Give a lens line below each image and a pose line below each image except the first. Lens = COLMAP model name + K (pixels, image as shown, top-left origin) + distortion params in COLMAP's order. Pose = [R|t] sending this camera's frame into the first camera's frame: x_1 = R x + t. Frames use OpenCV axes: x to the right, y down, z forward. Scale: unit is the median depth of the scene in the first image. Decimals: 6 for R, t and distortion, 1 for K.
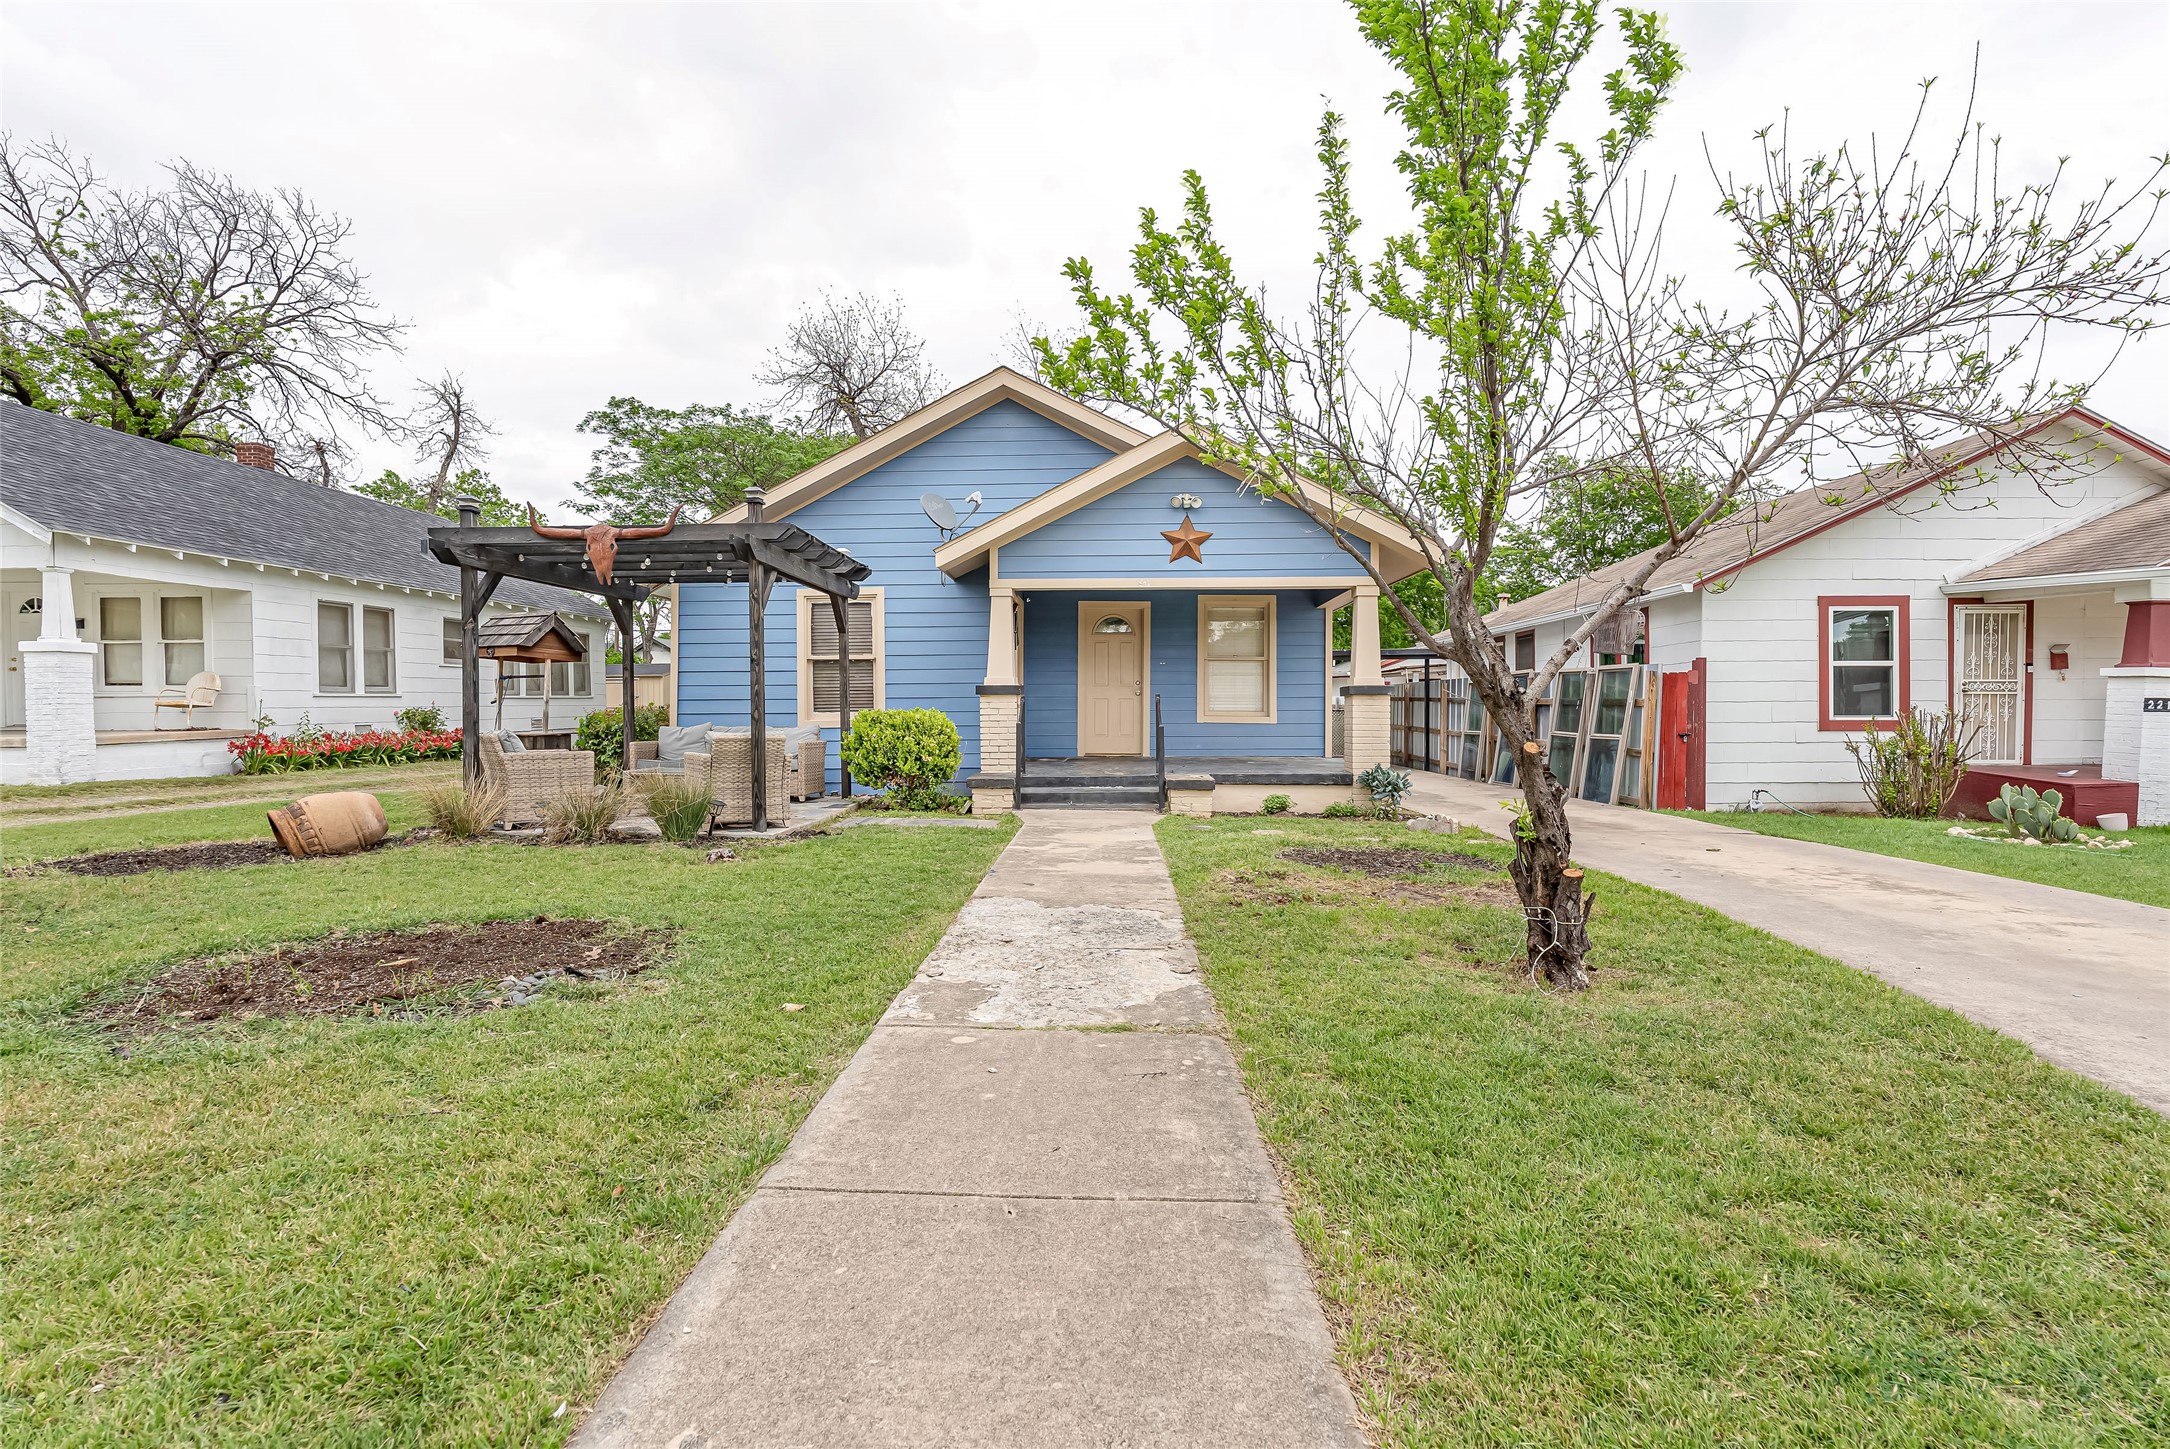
lens RADIAL K [[973.2, 0, 1085.0], [0, 973.2, 724.5], [0, 0, 1]] dist [0.000844, -0.000680]
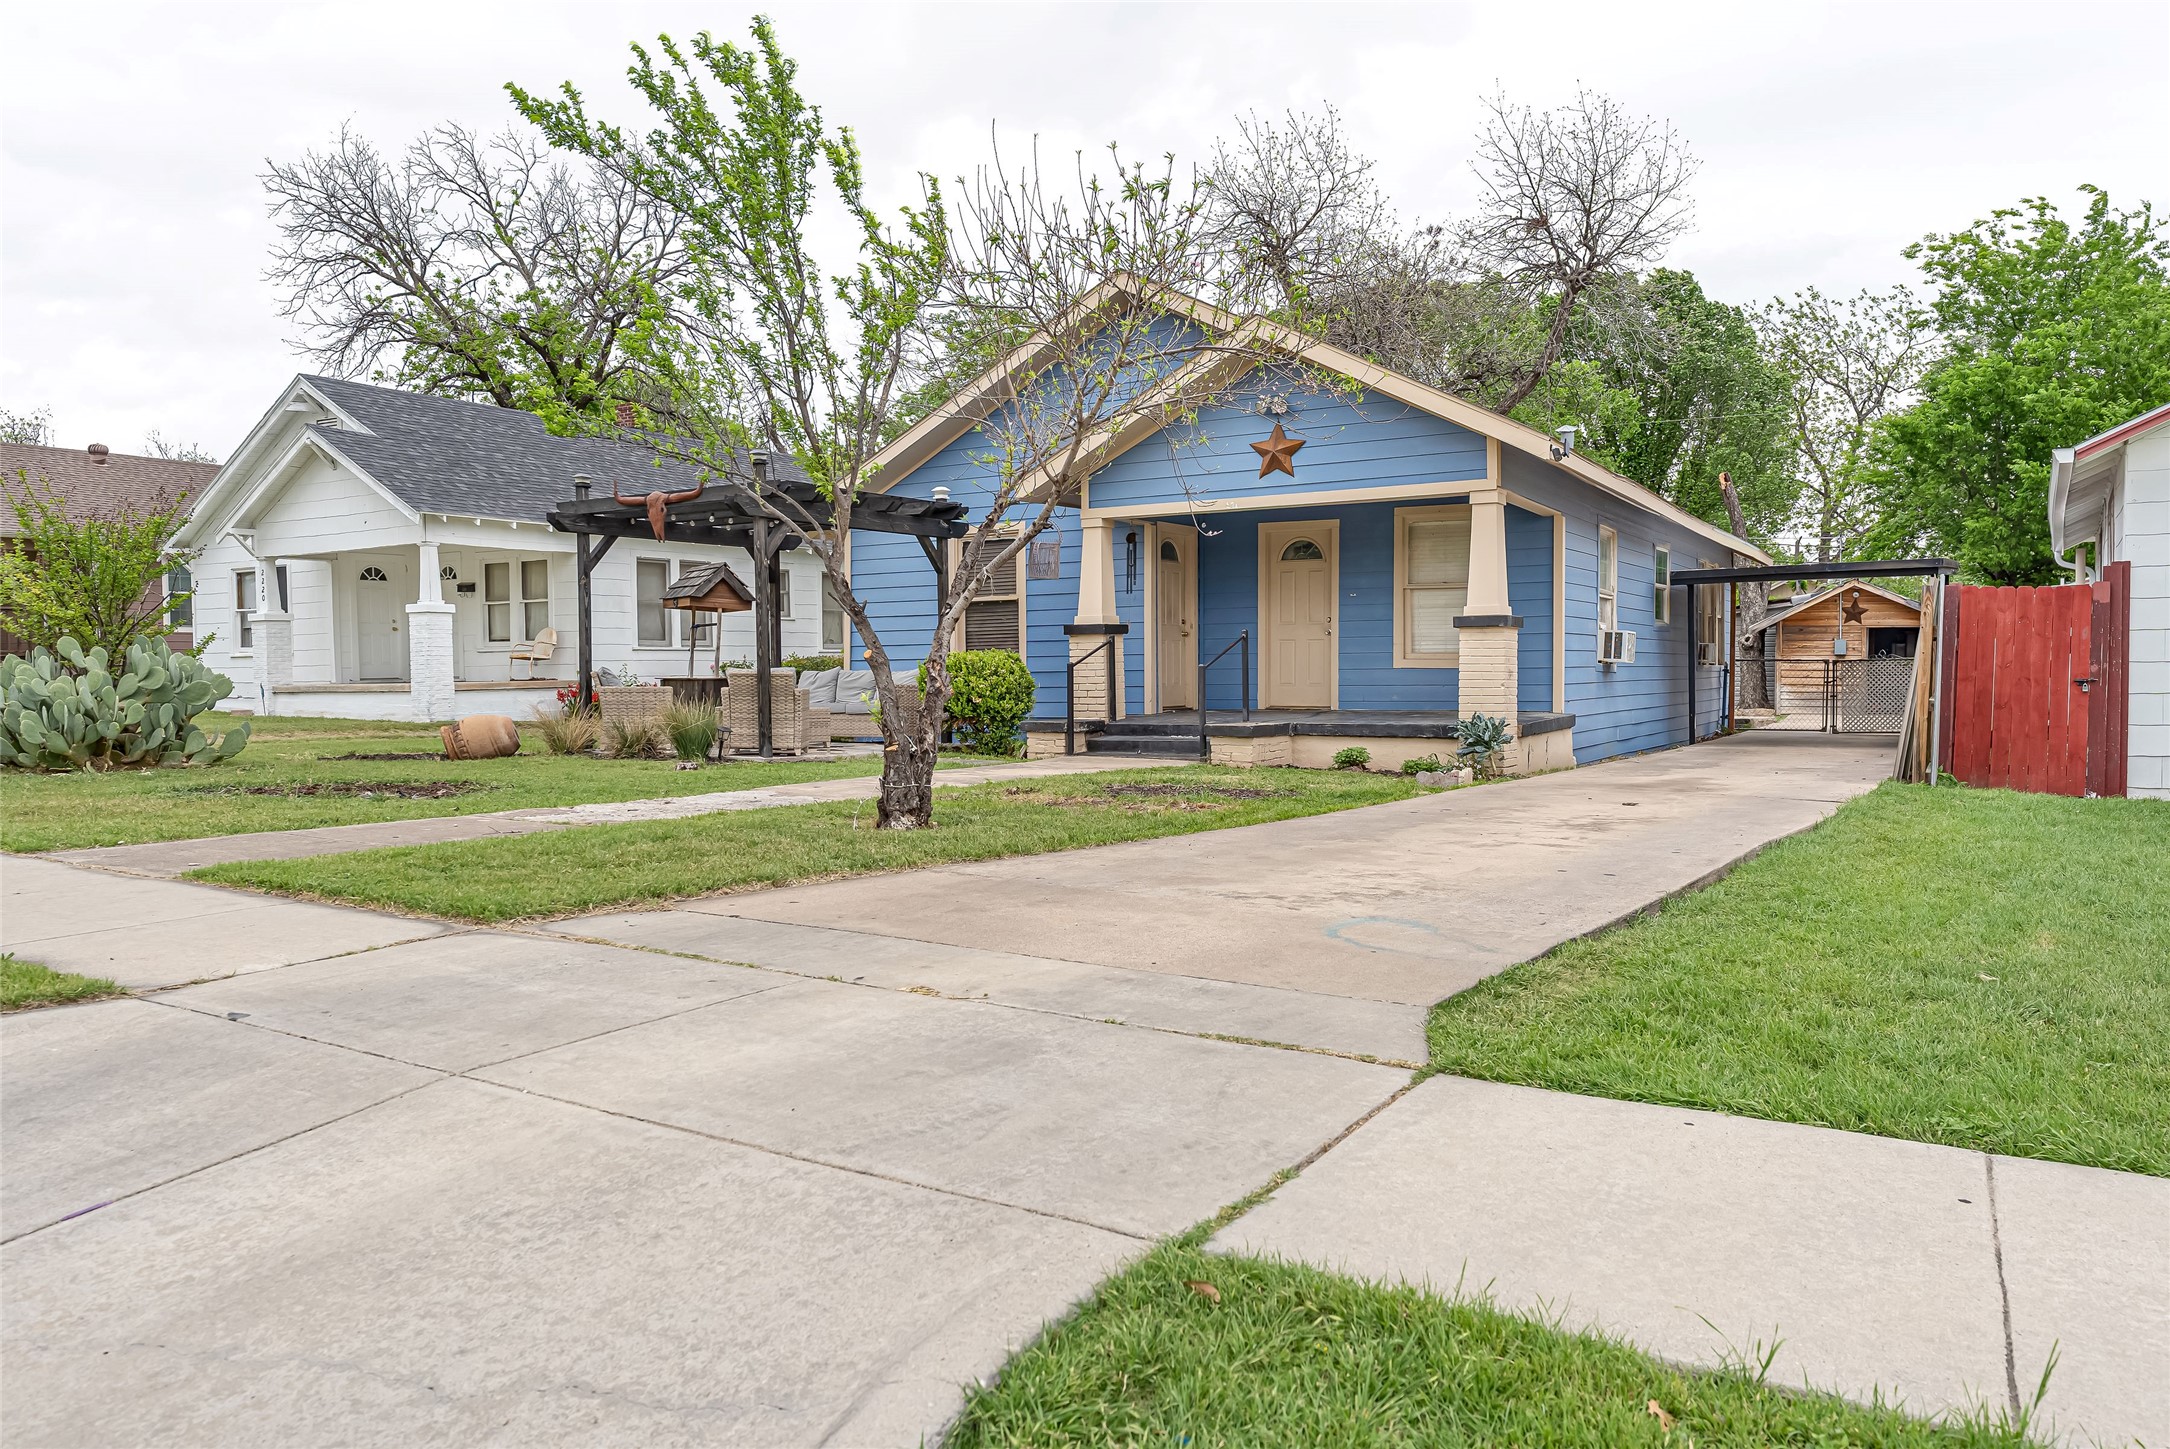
lens RADIAL K [[1449.0, 0, 1085.0], [0, 1449.0, 724.5], [0, 0, 1]] dist [-0.001189, 0.001046]
pose [[0.878205, 0.013514, -0.478094, 0.506613], [-0.004479, 0.999789, 0.020033, 0.024118], [0.478264, -0.015452, 0.878080, -0.184962]]
